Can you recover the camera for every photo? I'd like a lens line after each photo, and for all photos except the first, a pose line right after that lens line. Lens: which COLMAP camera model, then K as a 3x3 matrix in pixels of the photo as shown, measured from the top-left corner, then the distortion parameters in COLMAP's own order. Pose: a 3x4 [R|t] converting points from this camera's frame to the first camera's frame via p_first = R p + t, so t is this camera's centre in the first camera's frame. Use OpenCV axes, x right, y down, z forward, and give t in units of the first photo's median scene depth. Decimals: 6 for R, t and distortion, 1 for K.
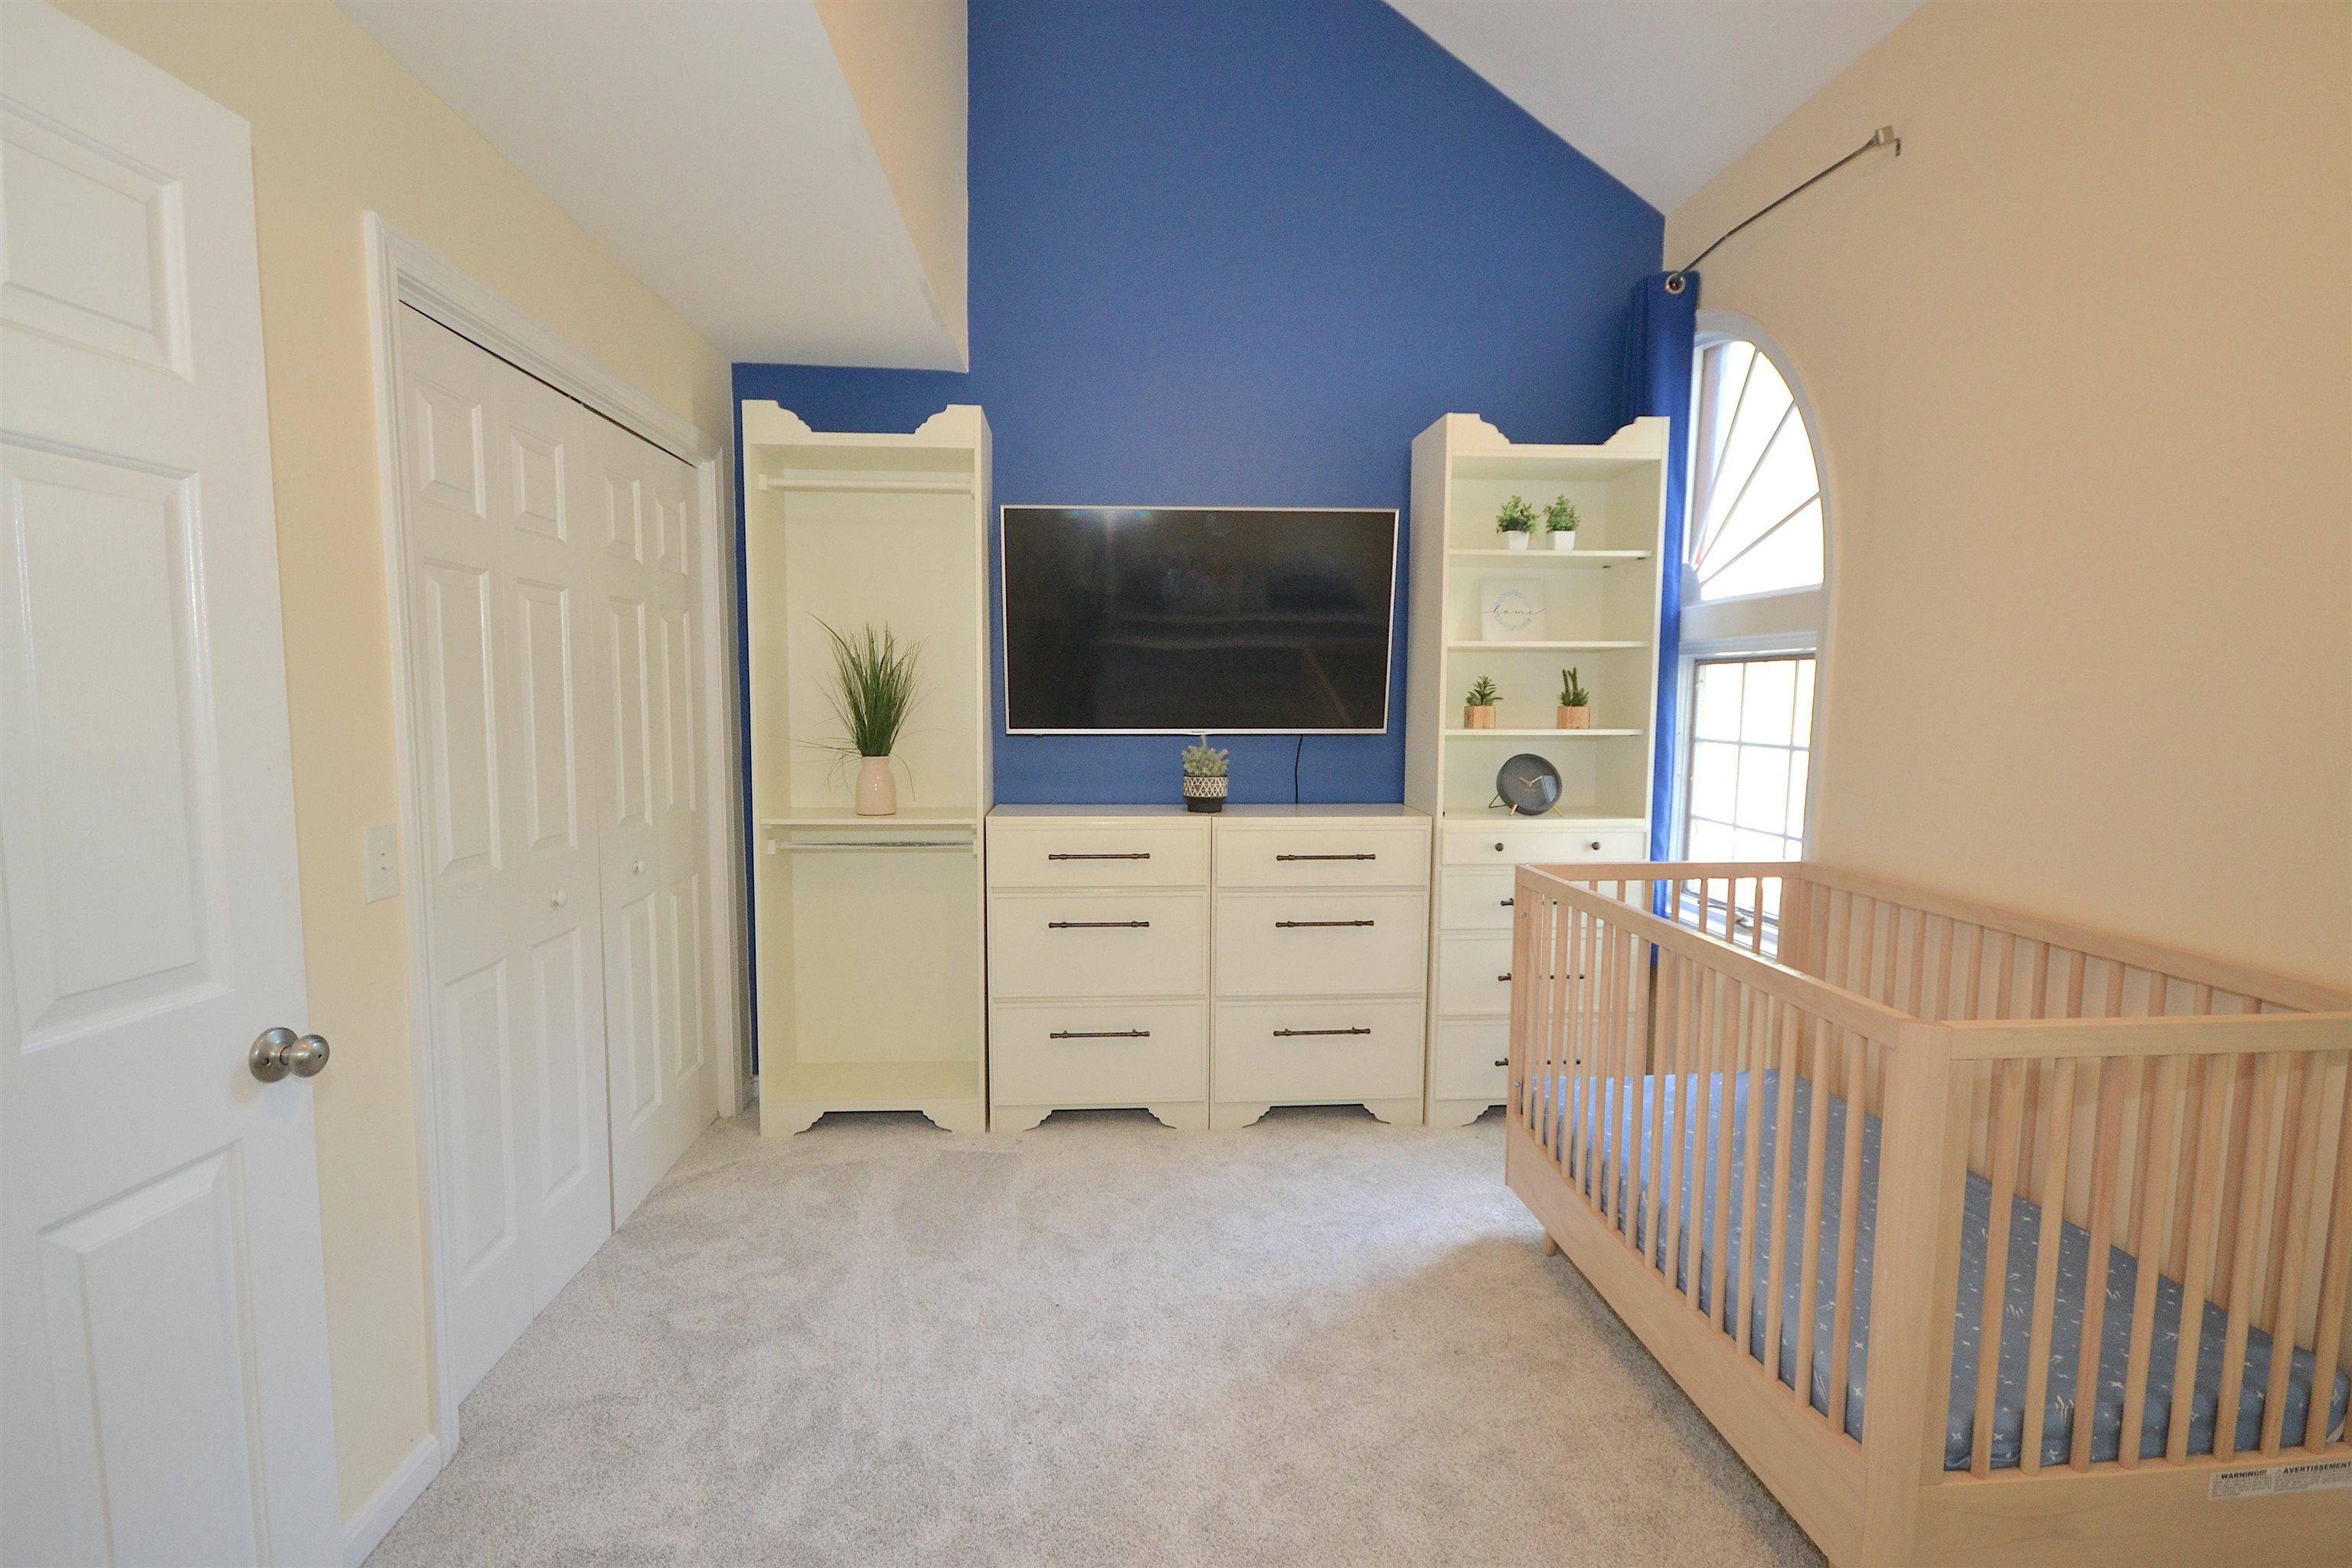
lens RADIAL K [[1084.2, 0, 1178.1], [0, 1084.2, 799.5], [0, 0, 1]] dist [0.003966, -0.005051]
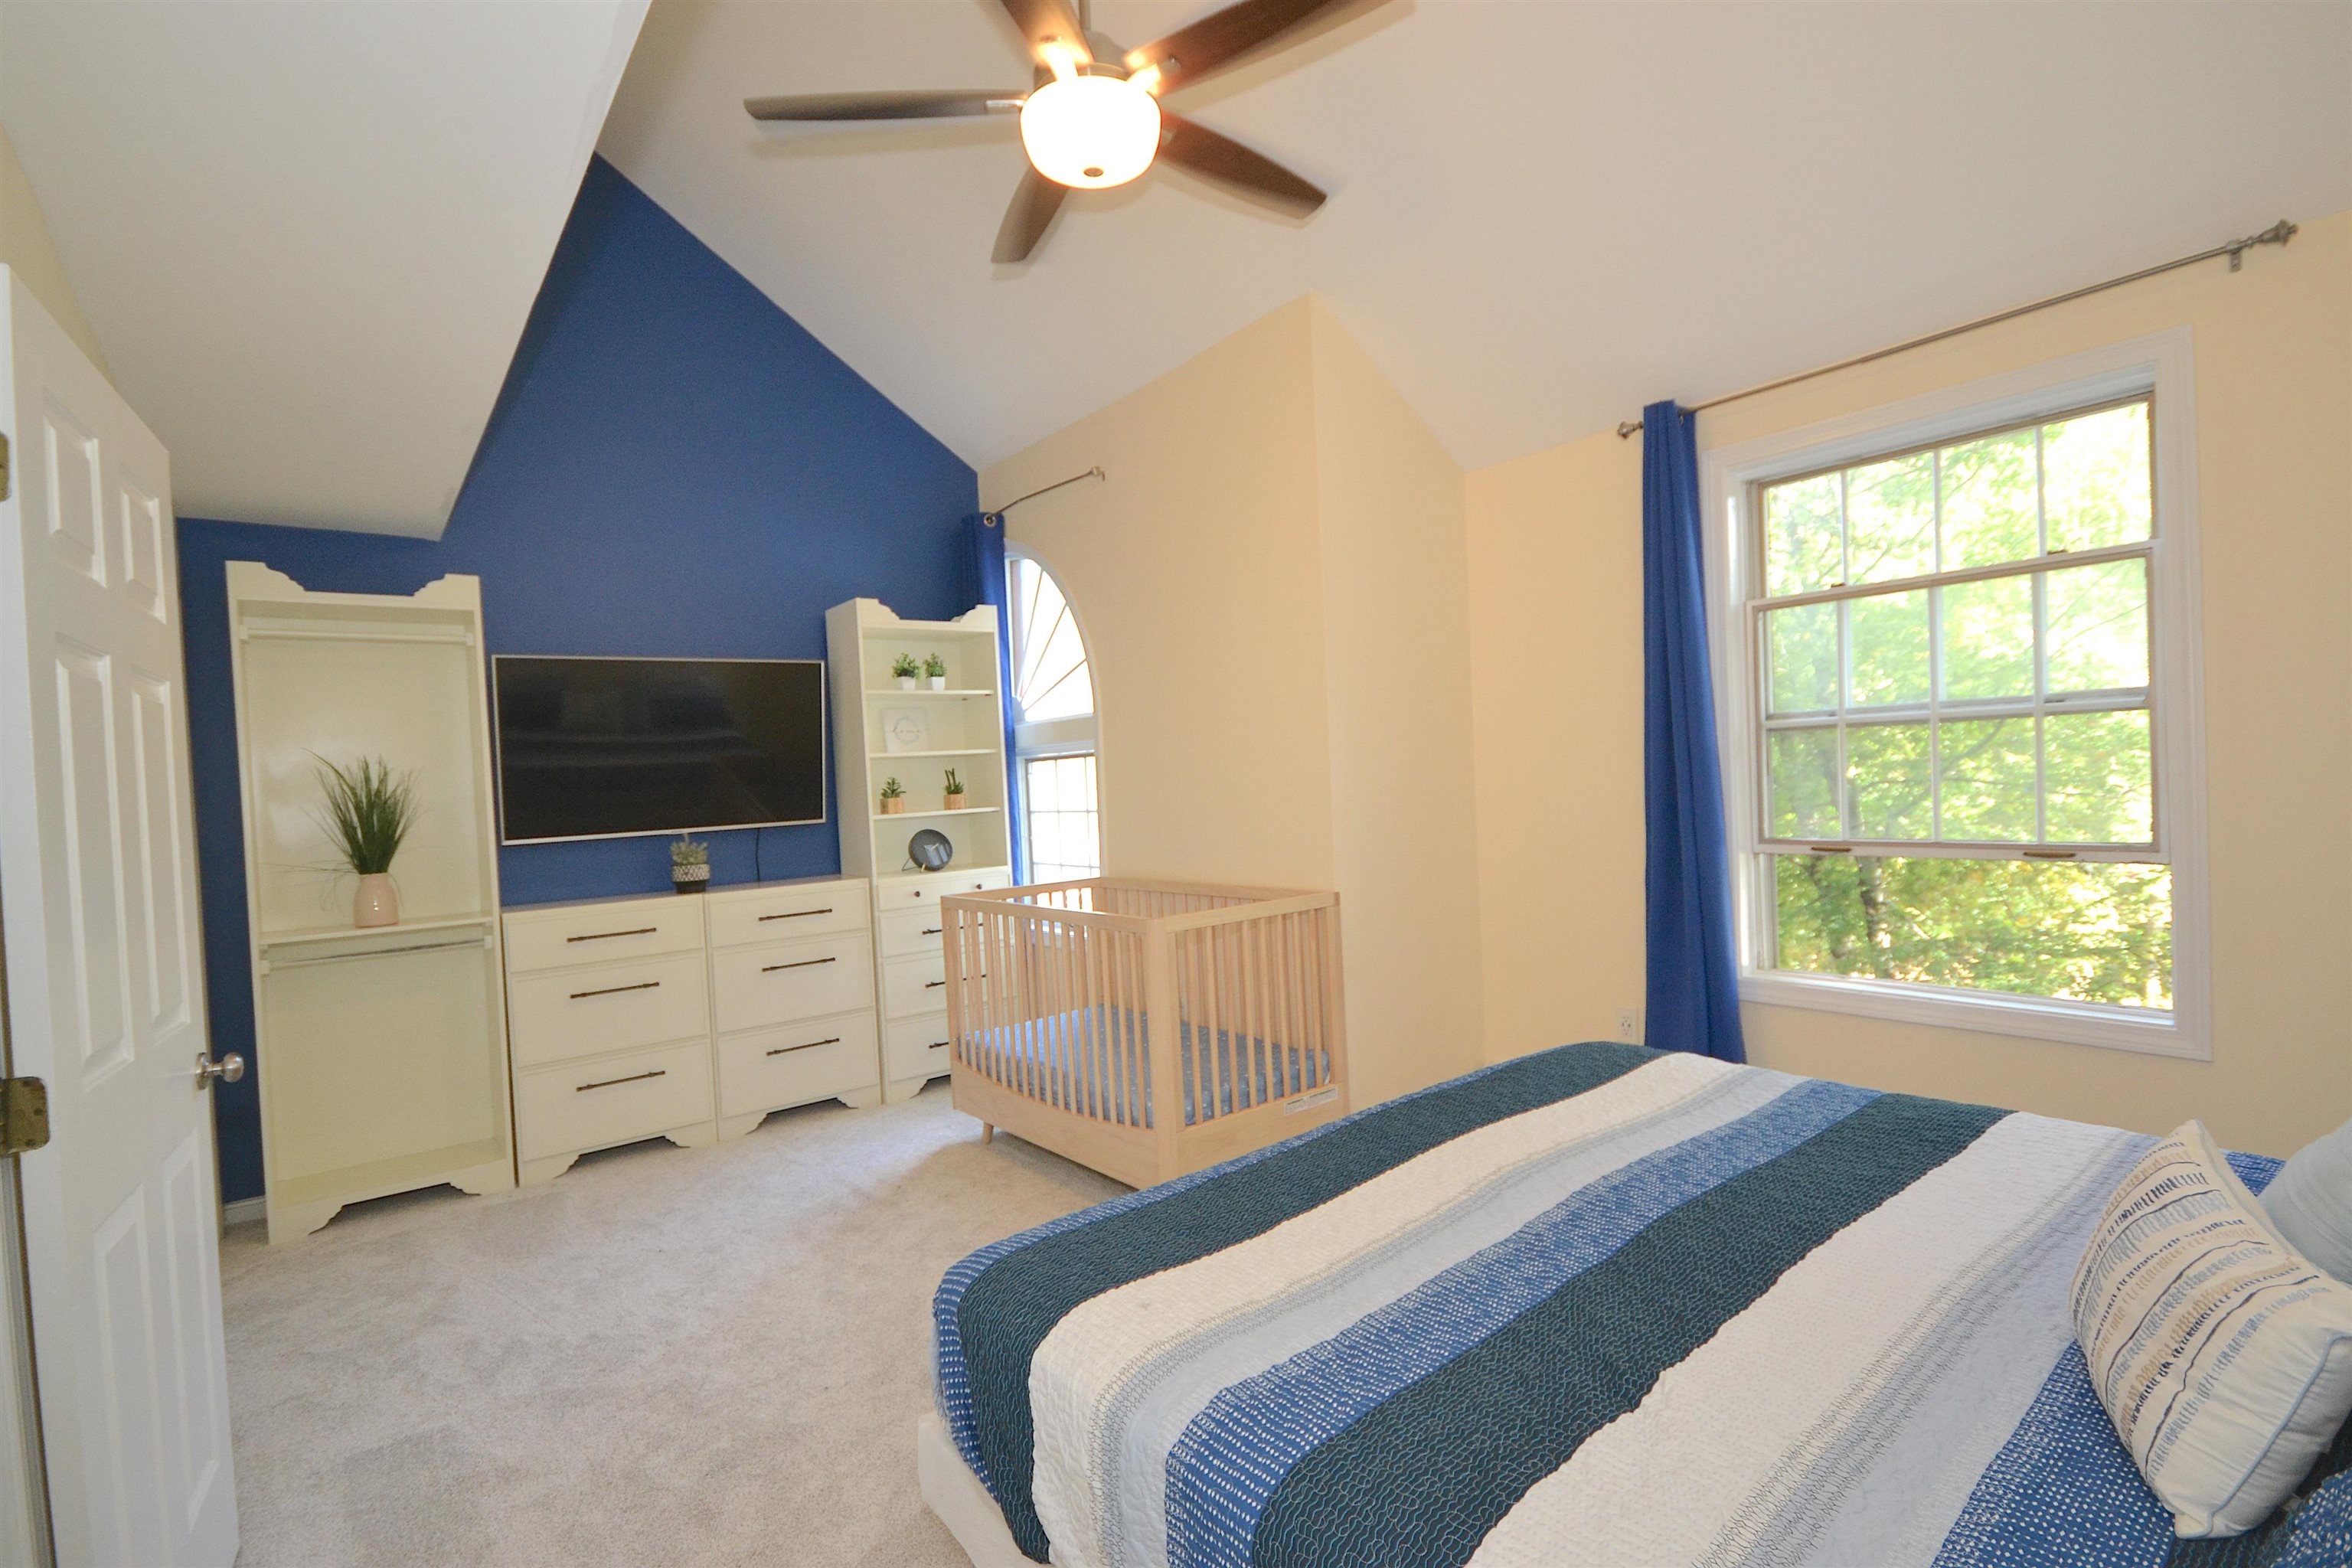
lens RADIAL K [[1121.9, 0, 1177.6], [0, 1121.9, 795.1], [0, 0, 1]] dist [0.006120, 0.000774]
pose [[0.824496, -0.057060, 0.562984, -0.251933], [0.113500, 0.991360, -0.065745, 0.051447], [-0.554368, 0.118105, 0.823849, -0.434132]]
